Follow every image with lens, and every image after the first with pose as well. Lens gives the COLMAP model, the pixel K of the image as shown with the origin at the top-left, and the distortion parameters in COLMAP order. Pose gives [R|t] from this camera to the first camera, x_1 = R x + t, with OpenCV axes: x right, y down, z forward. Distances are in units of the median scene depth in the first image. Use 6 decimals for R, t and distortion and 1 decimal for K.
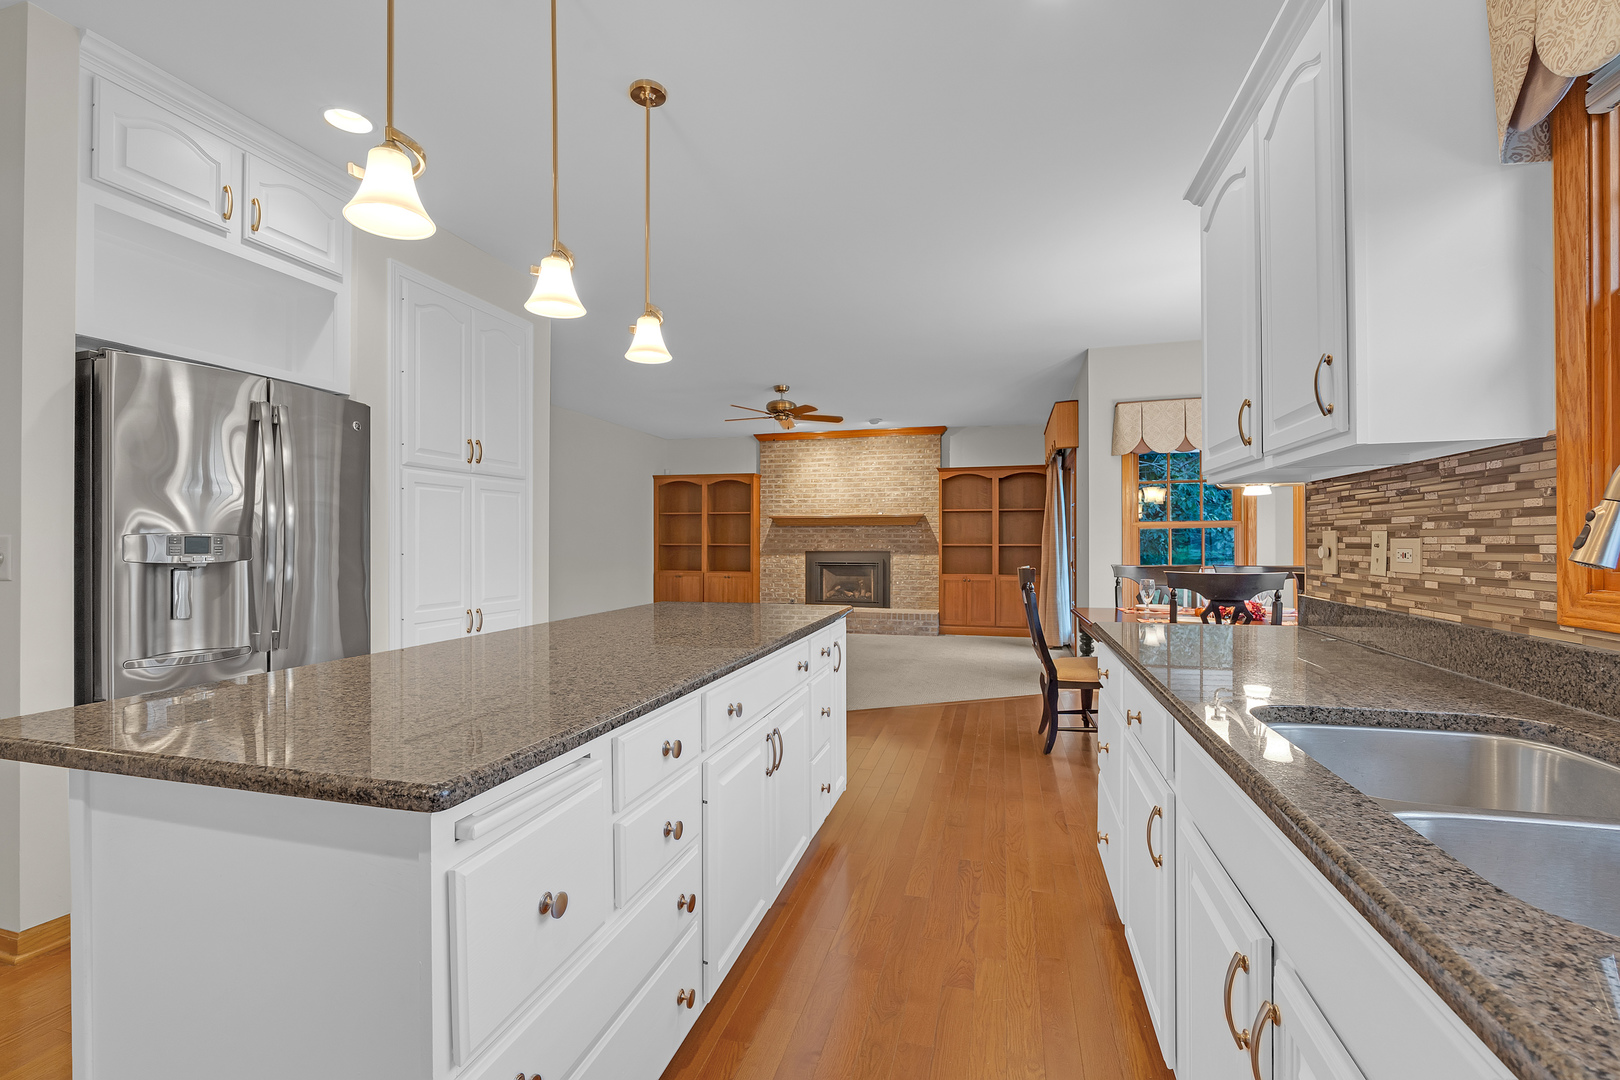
lens RADIAL K [[702.8, 0, 815.2], [0, 702.8, 540.6], [0, 0, 1]] dist [0.001941, -0.000009]
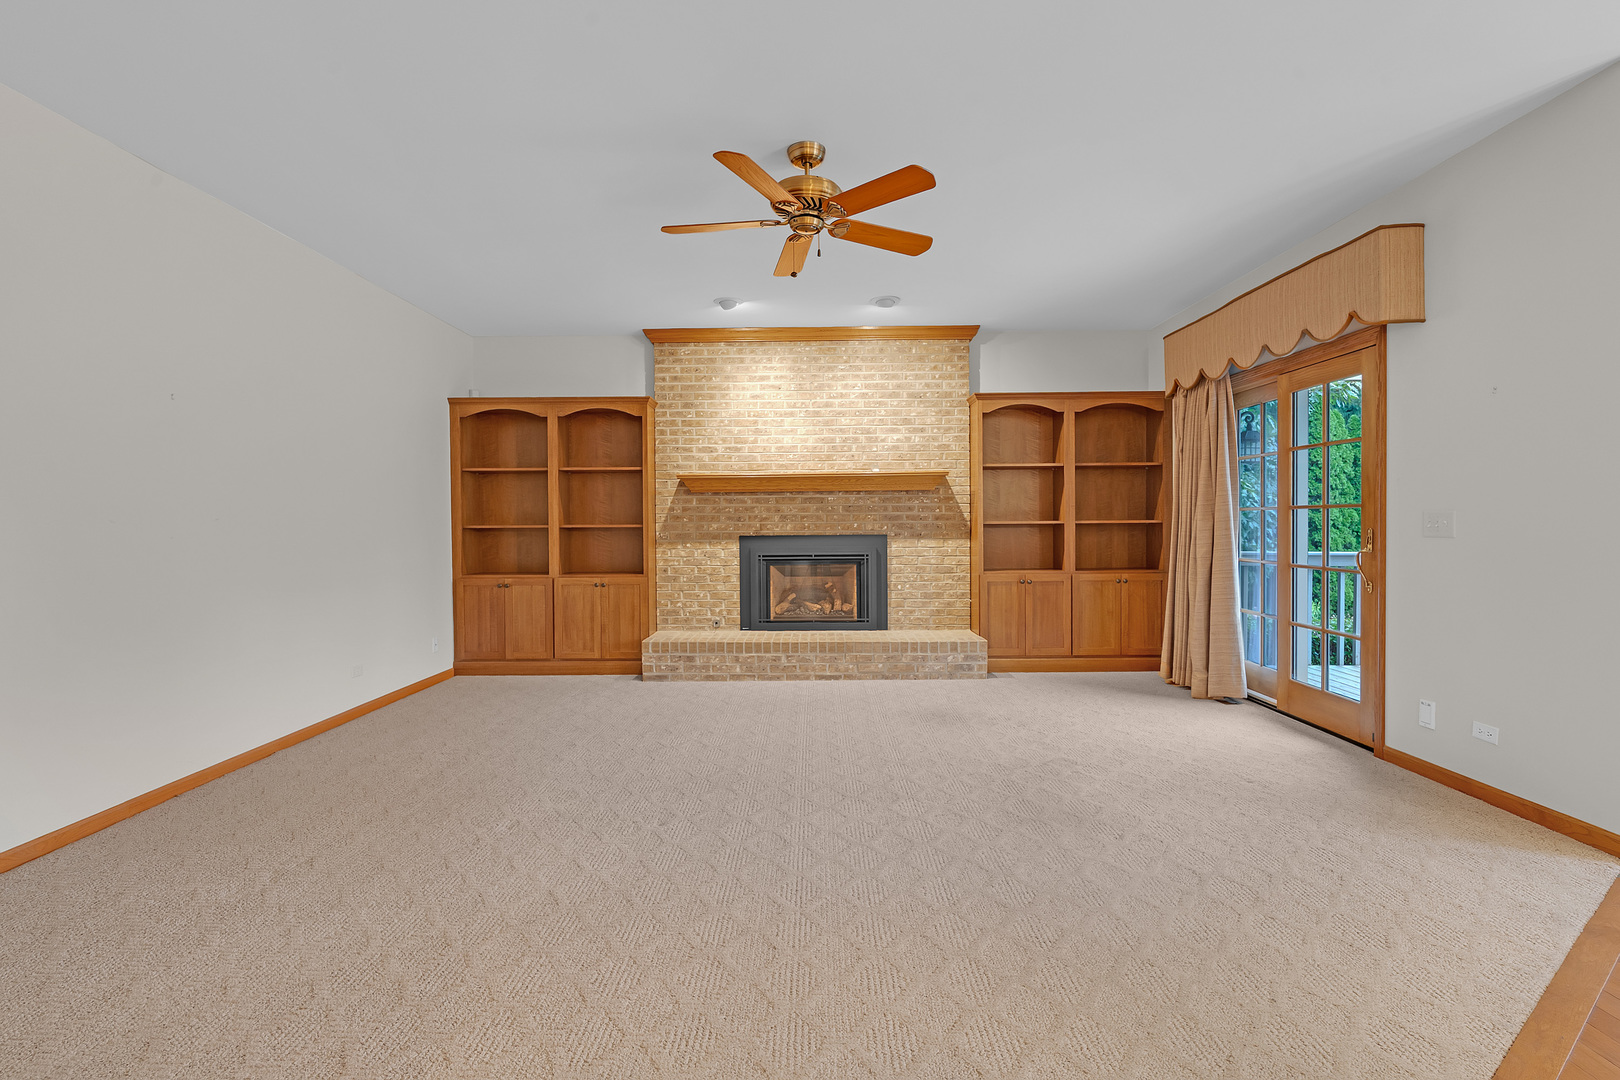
lens RADIAL K [[727.7, 0, 804.2], [0, 727.7, 532.9], [0, 0, 1]] dist [-0.007187, 0.000223]
pose [[0.965749, -0.012532, 0.259176, -0.117898], [0.007629, 0.999773, 0.019916, 0.000952], [-0.259367, -0.017257, 0.965625, 0.413241]]
